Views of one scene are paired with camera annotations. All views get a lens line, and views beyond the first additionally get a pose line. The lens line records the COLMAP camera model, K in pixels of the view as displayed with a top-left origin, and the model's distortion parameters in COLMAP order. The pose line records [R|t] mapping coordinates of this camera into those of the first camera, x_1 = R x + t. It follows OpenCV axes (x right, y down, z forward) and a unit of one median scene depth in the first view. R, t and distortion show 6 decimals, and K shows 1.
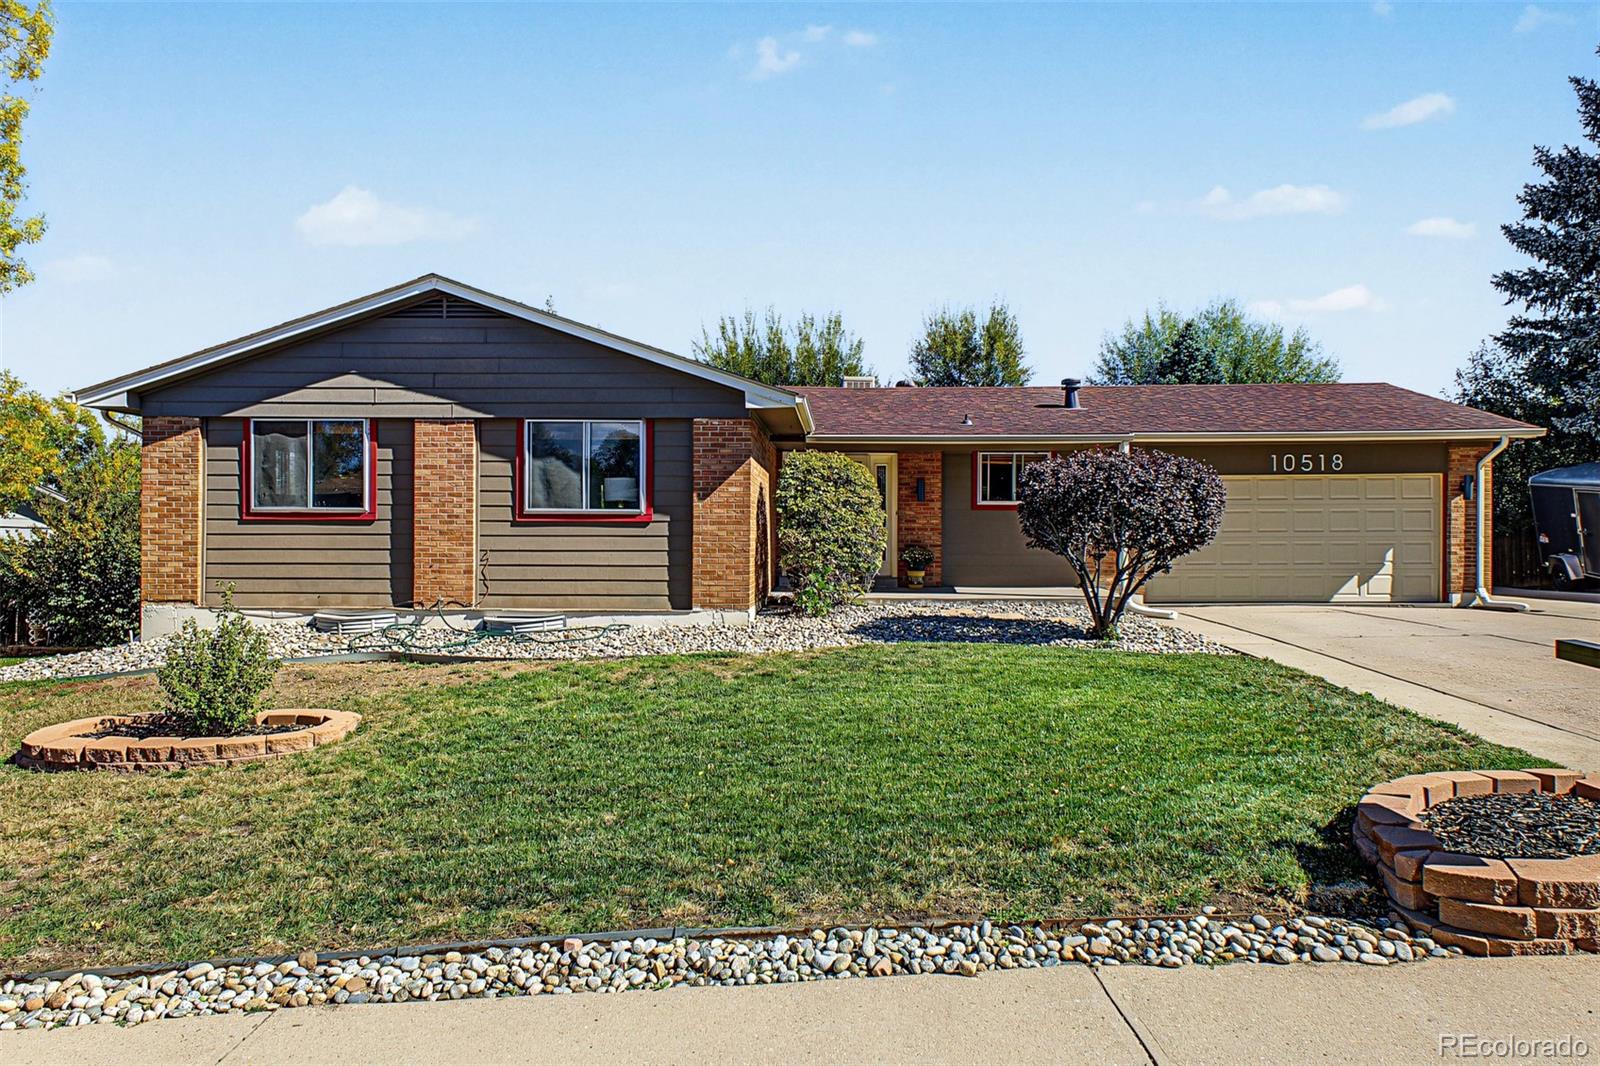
lens RADIAL K [[707.7, 0, 800.0], [0, 707.7, 533.0], [0, 0, 1]] dist [0.011187, -0.000297]
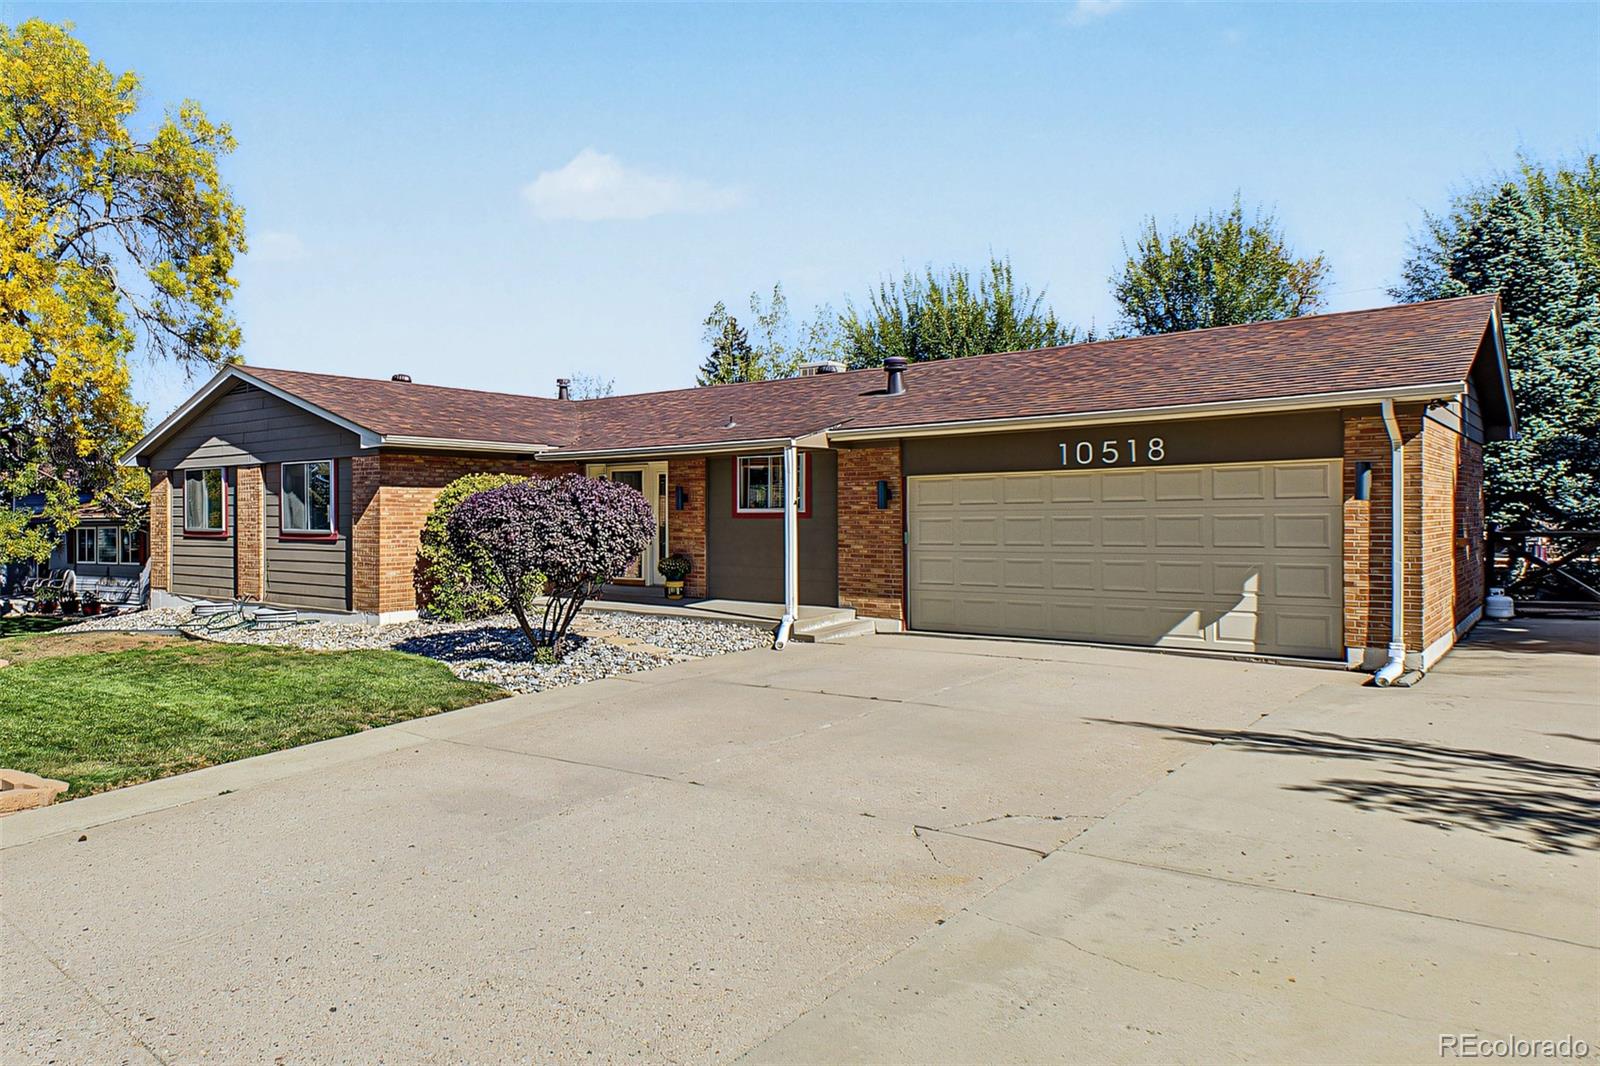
lens RADIAL K [[804.1, 0, 796.6], [0, 804.1, 509.2], [0, 0, 1]] dist [0.016971, 0.000334]
pose [[0.857833, -0.009102, -0.513848, 1.234718], [0.010119, 0.999948, -0.000819, -0.061374], [0.513829, -0.004497, 0.857881, 0.184787]]
